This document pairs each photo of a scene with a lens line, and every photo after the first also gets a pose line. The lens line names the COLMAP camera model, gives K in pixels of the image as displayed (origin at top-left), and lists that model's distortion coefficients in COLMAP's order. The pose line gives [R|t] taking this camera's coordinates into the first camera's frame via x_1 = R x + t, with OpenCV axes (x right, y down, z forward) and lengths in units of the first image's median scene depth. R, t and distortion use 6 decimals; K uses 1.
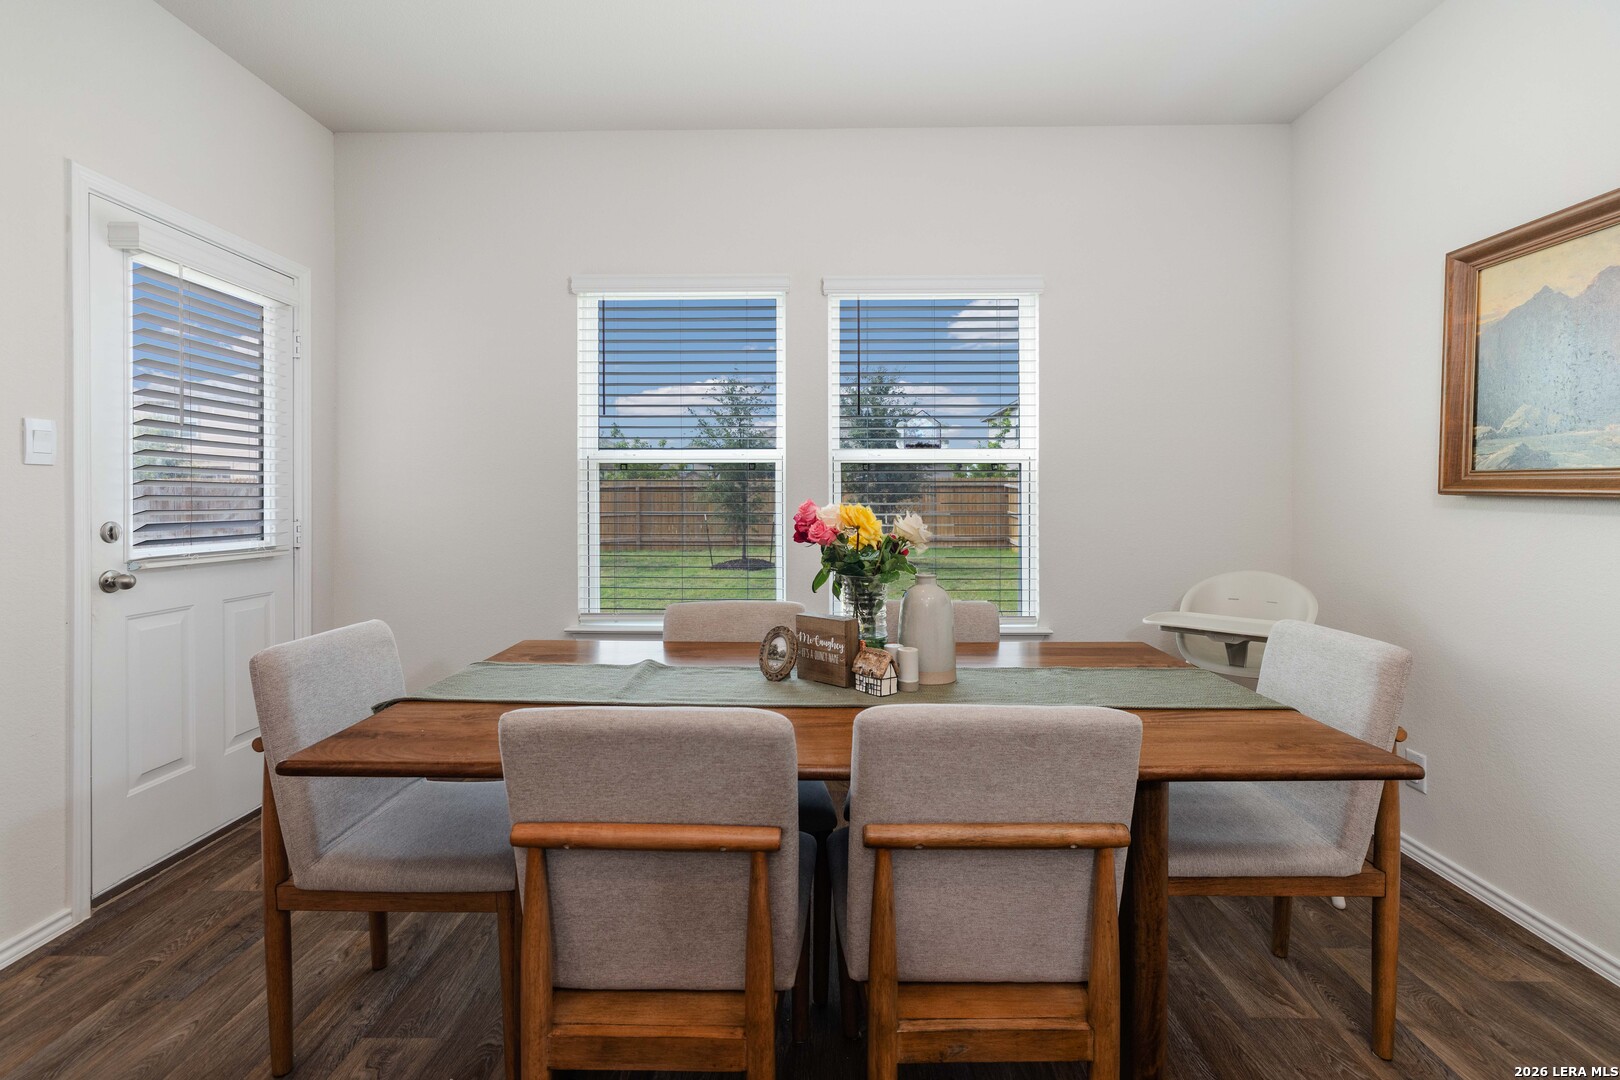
lens RADIAL K [[723.4, 0, 818.1], [0, 723.4, 508.1], [0, 0, 1]] dist [-0.003520, 0.001633]
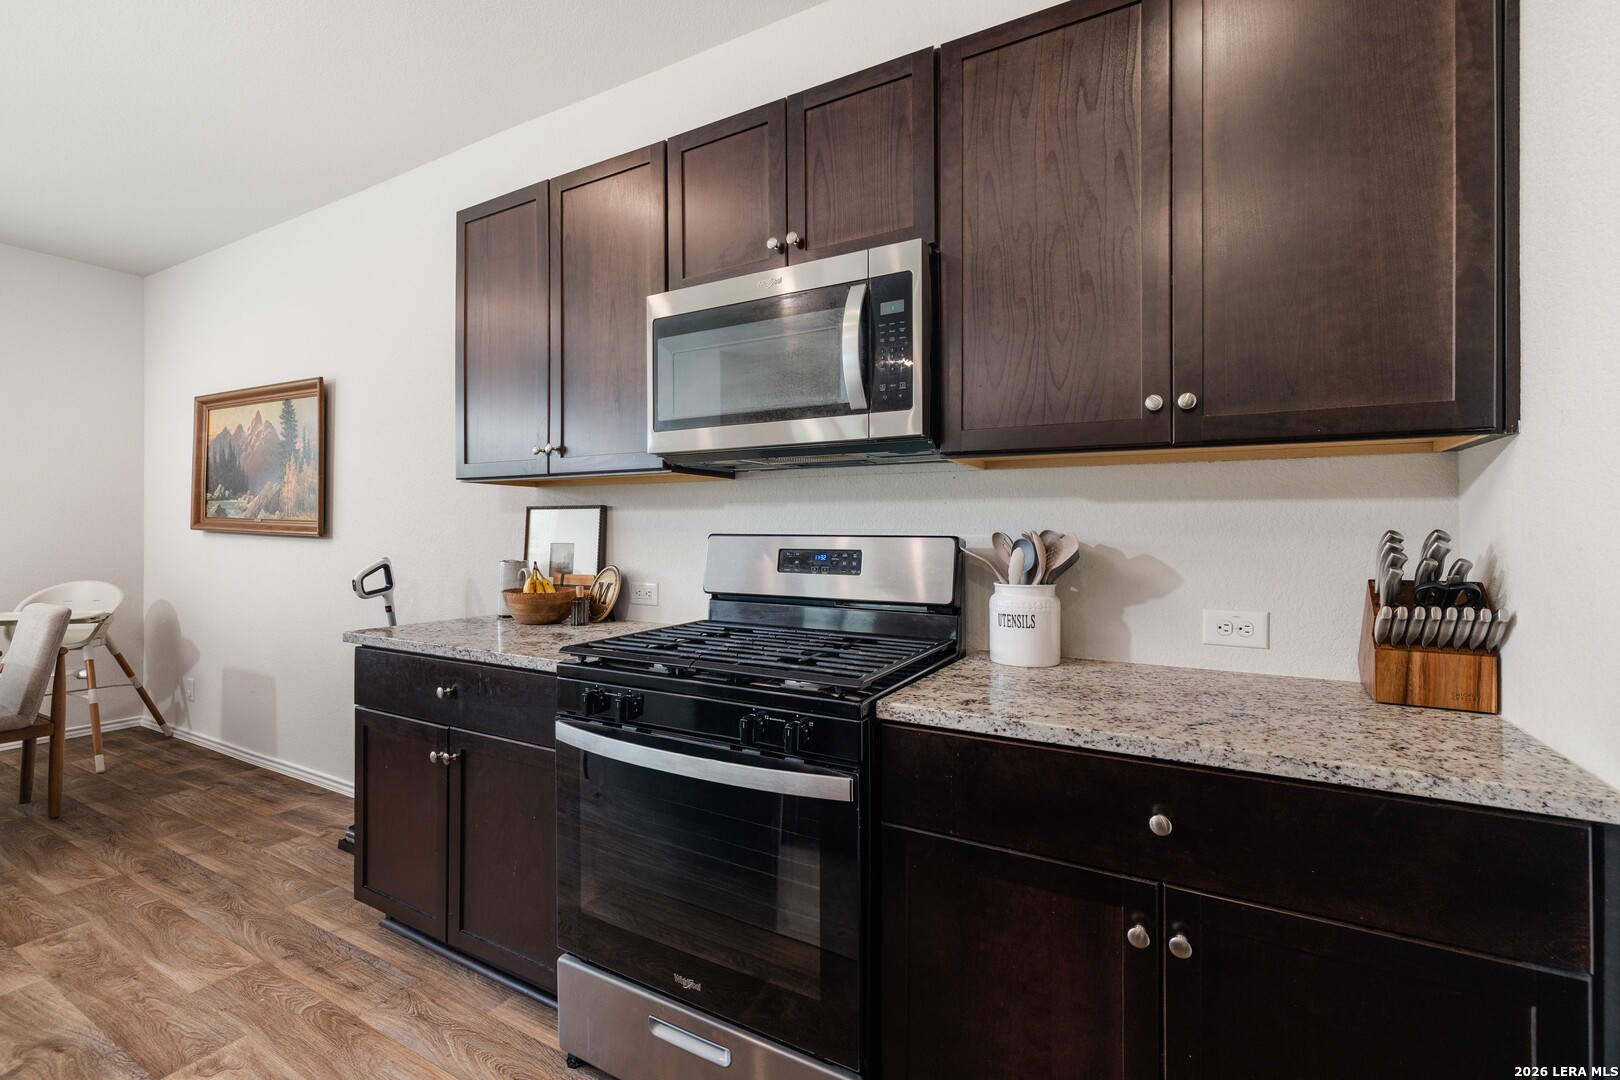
lens RADIAL K [[723.4, 0, 801.4], [0, 723.4, 519.3], [0, 0, 1]] dist [-0.003520, 0.001633]
pose [[0.495701, 0.007379, 0.868462, 0.054500], [0.011840, 0.999814, -0.015254, 0.000119], [-0.868413, 0.017844, 0.495521, -1.271894]]
